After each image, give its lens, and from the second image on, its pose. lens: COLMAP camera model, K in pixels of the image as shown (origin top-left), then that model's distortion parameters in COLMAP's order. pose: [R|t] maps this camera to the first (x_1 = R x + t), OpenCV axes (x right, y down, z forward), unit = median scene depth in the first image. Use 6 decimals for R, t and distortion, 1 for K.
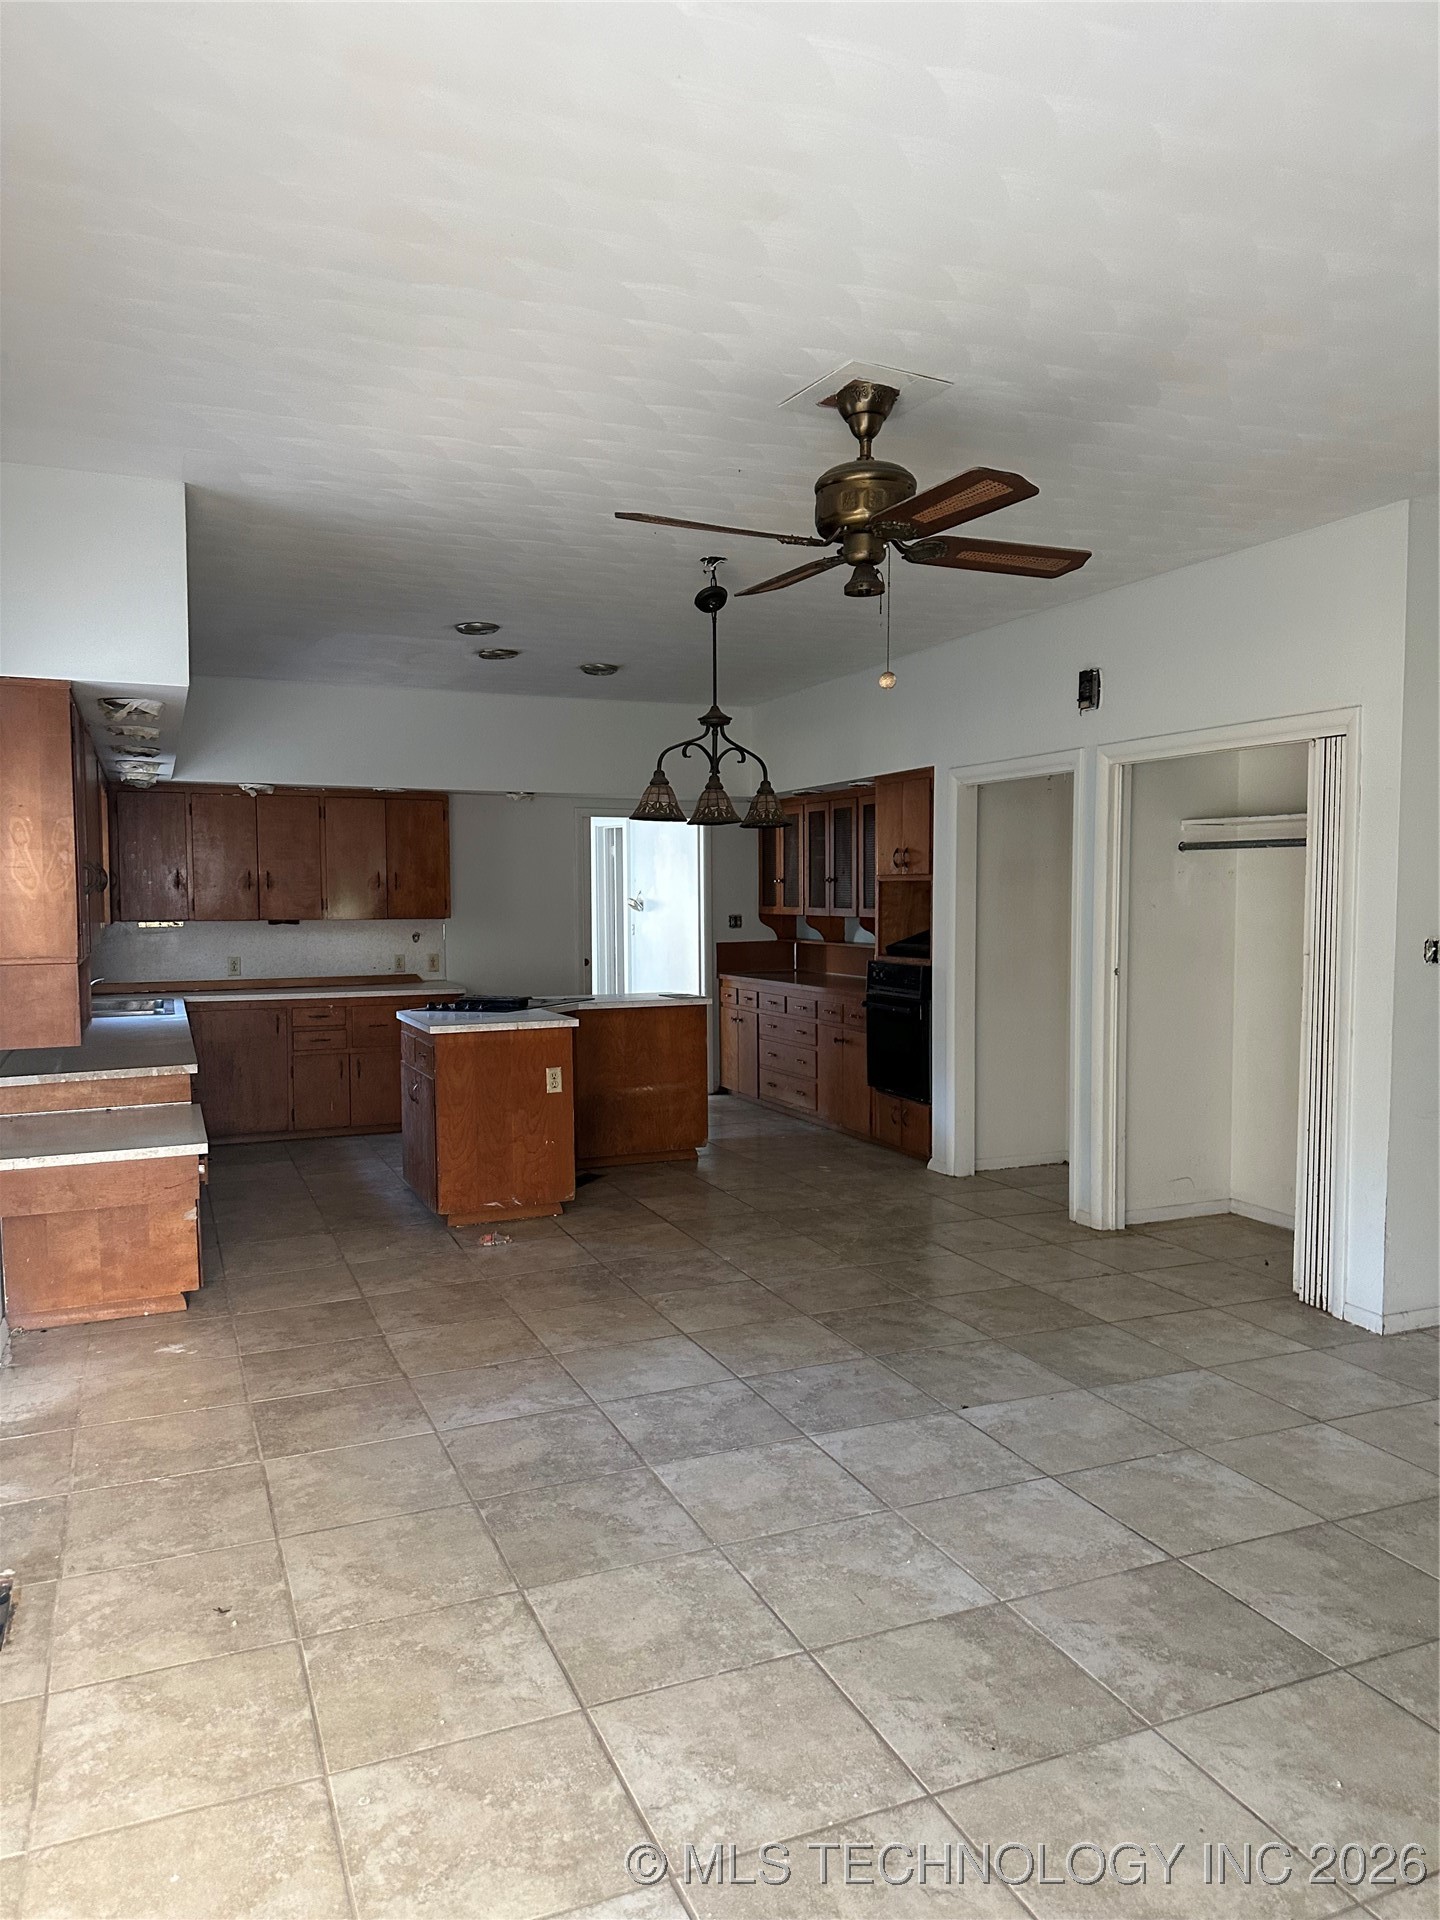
lens RADIAL K [[1354.1, 0, 720.0], [0, 1354.1, 960.0], [0, 0, 1]] dist [0.095069, -0.155185]
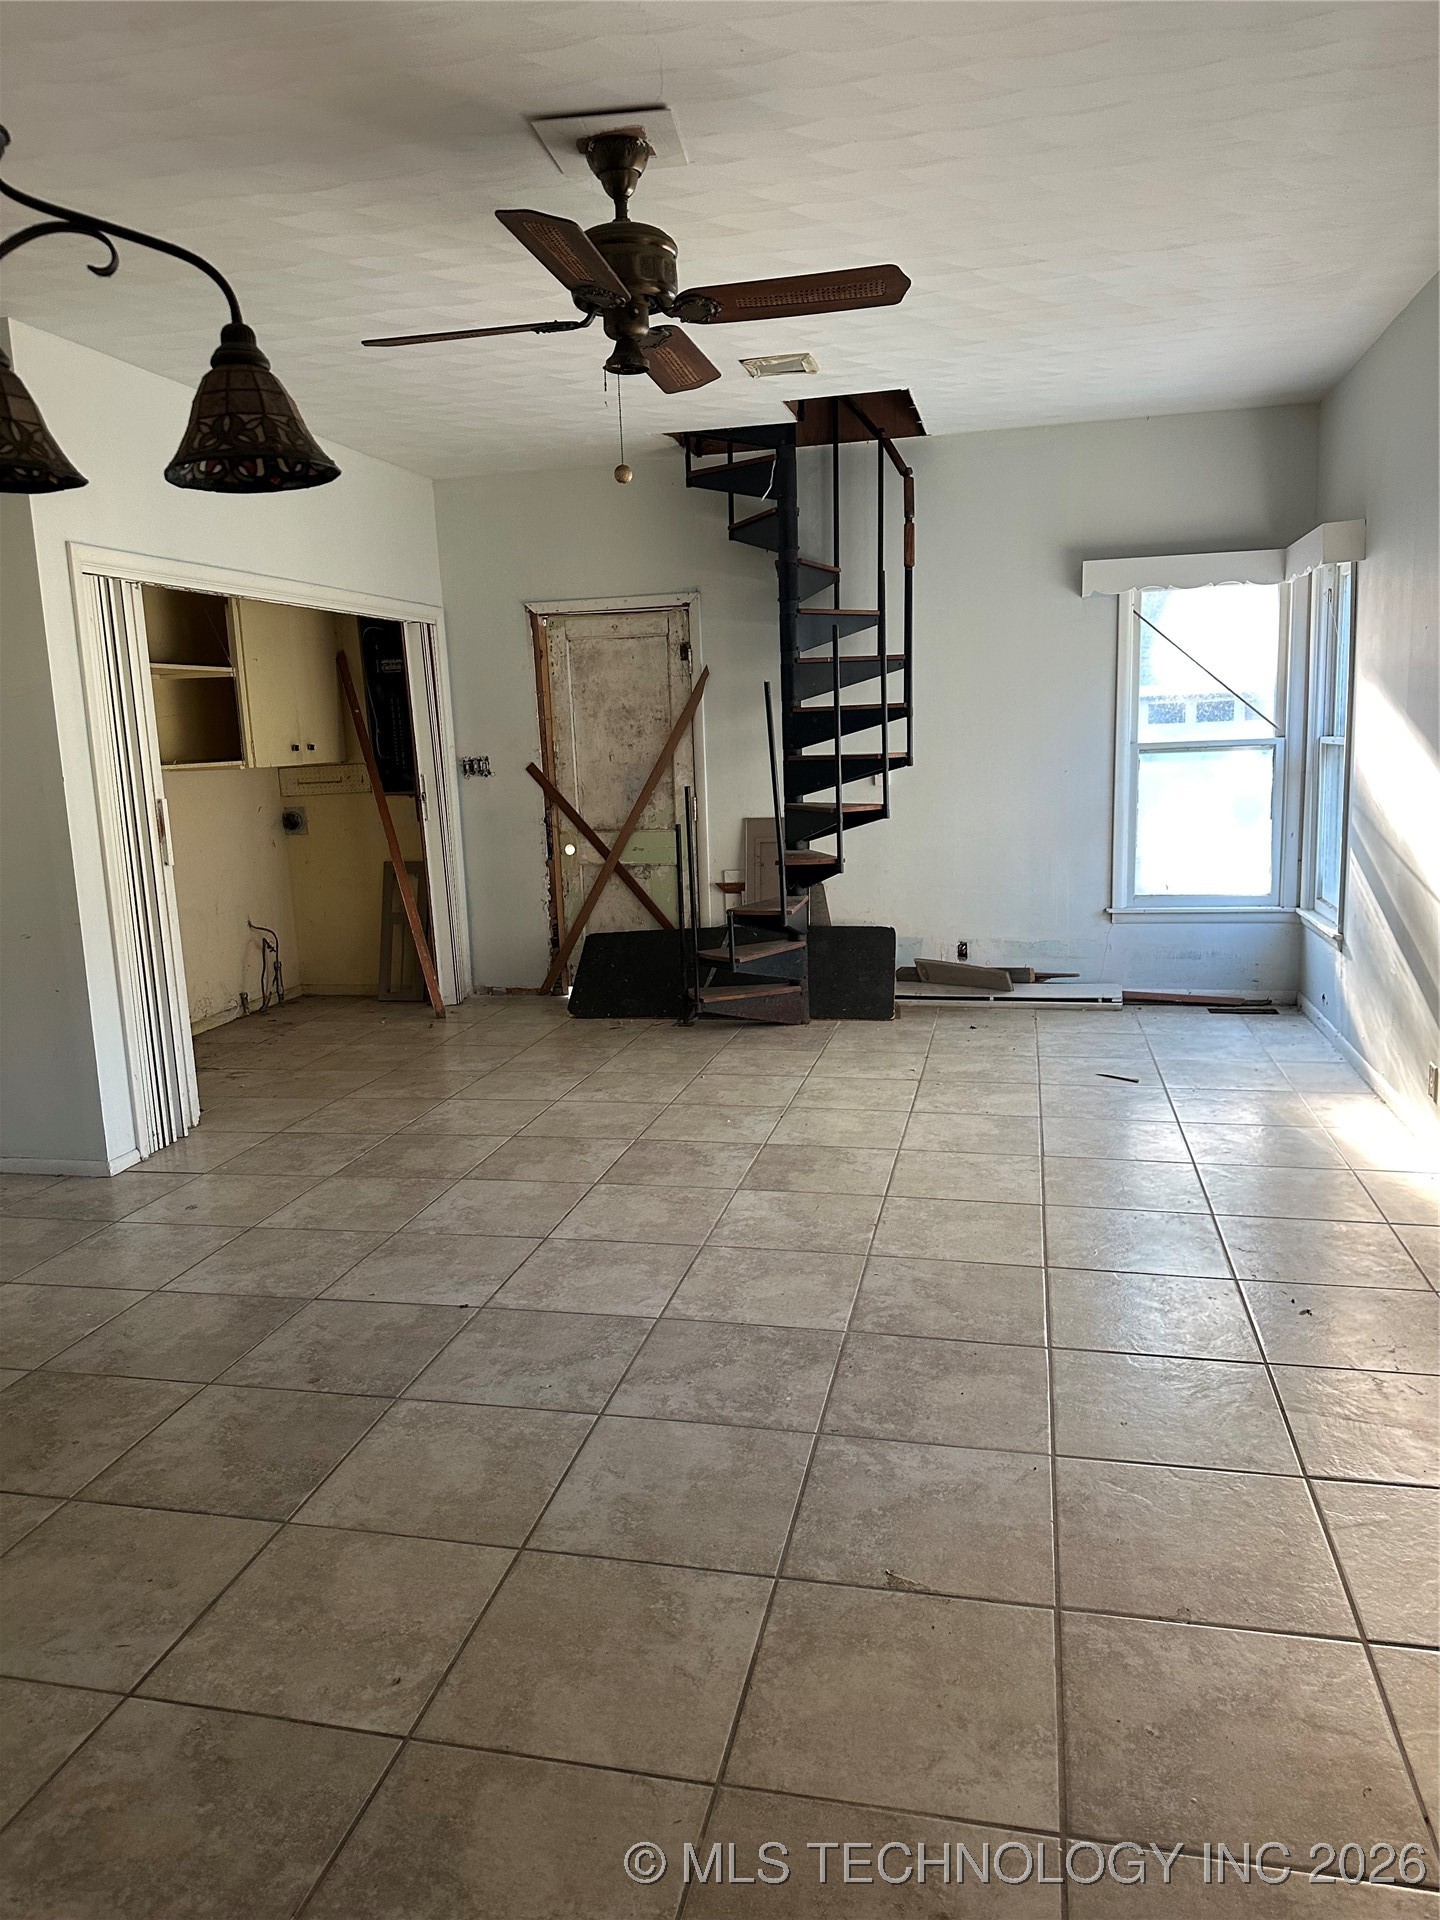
lens RADIAL K [[1354.1, 0, 720.0], [0, 1354.1, 960.0], [0, 0, 1]] dist [0.095069, -0.155185]
pose [[-0.815319, -0.062543, 0.575625, -0.470536], [0.077079, 0.973577, 0.214957, -0.066689], [-0.573859, 0.219627, -0.788955, 1.647199]]
